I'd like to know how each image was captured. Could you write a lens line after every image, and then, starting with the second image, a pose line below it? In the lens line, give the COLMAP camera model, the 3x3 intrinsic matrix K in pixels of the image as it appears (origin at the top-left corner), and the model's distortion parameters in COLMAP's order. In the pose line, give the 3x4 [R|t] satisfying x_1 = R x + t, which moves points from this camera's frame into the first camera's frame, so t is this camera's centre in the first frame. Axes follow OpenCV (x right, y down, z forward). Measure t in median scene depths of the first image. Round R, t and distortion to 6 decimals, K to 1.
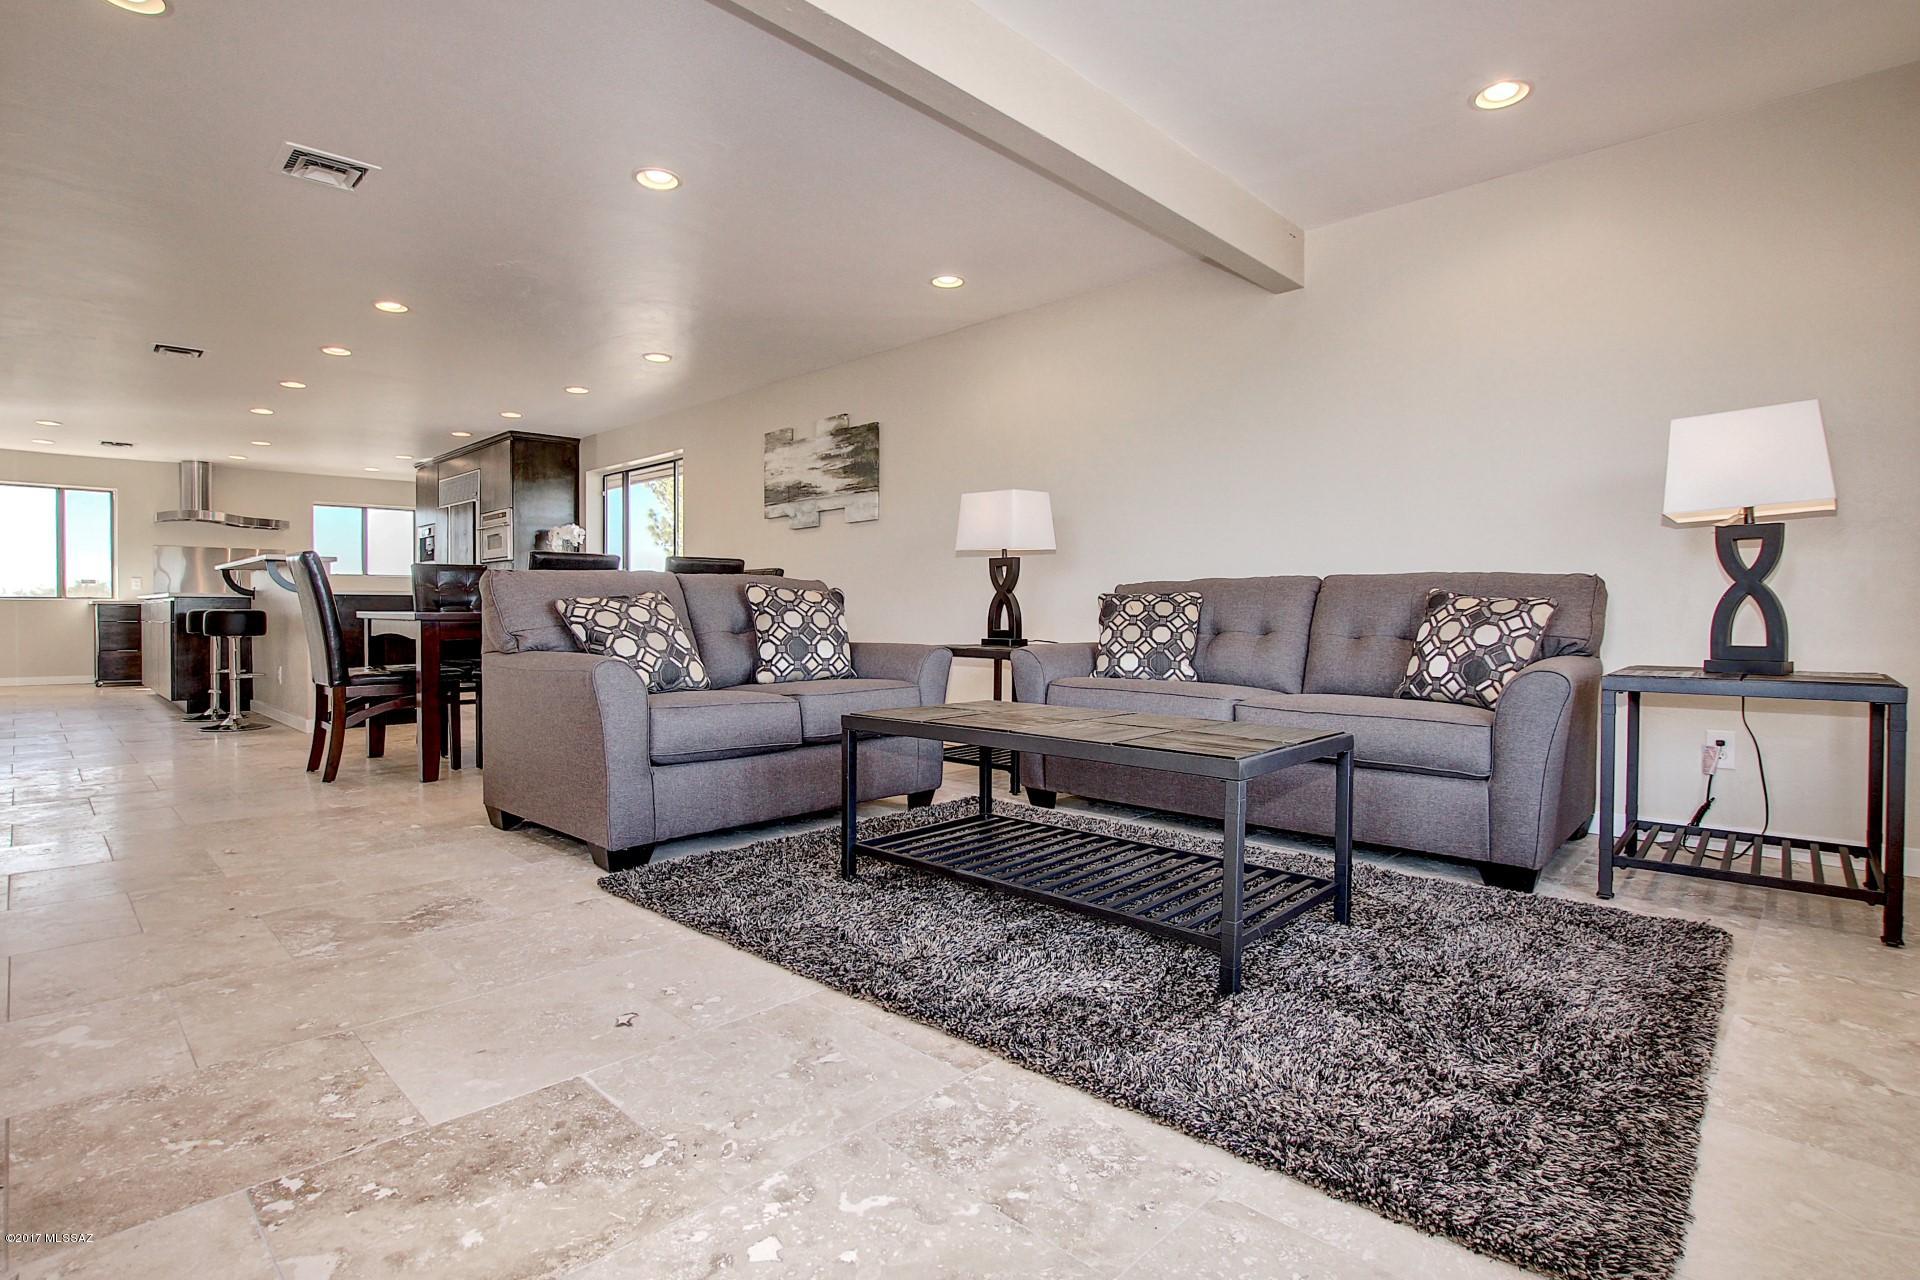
lens RADIAL K [[914.2, 0, 966.0], [0, 914.2, 619.0], [0, 0, 1]] dist [-0.001646, 0.000330]
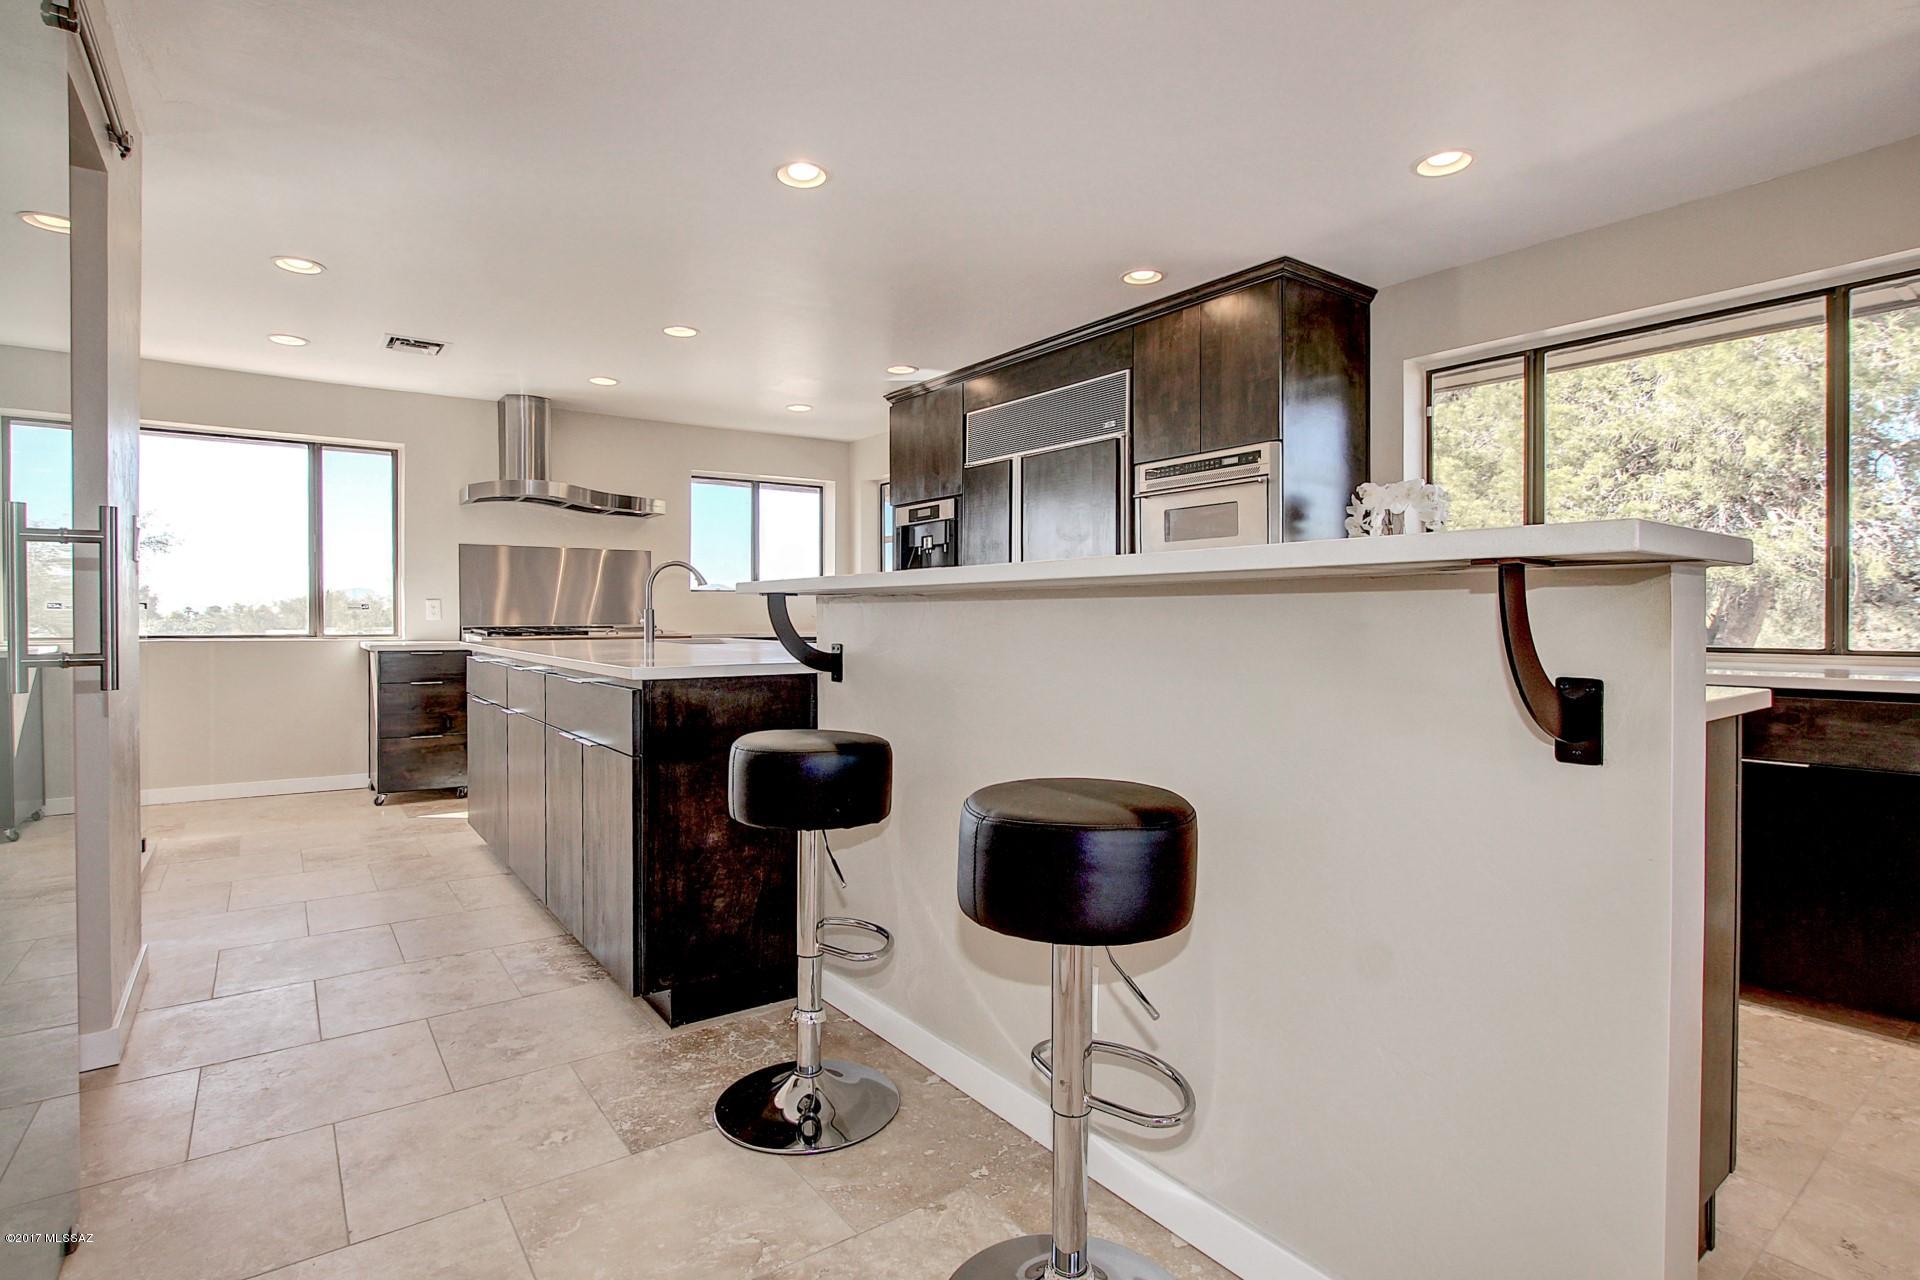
lens RADIAL K [[914.2, 0, 966.0], [0, 914.2, 619.0], [0, 0, 1]] dist [-0.001646, 0.000330]
pose [[0.989331, 0.004230, -0.145622, -0.498564], [-0.005779, 0.999931, -0.010215, -0.029554], [0.145569, 0.010947, 0.989288, 0.487316]]
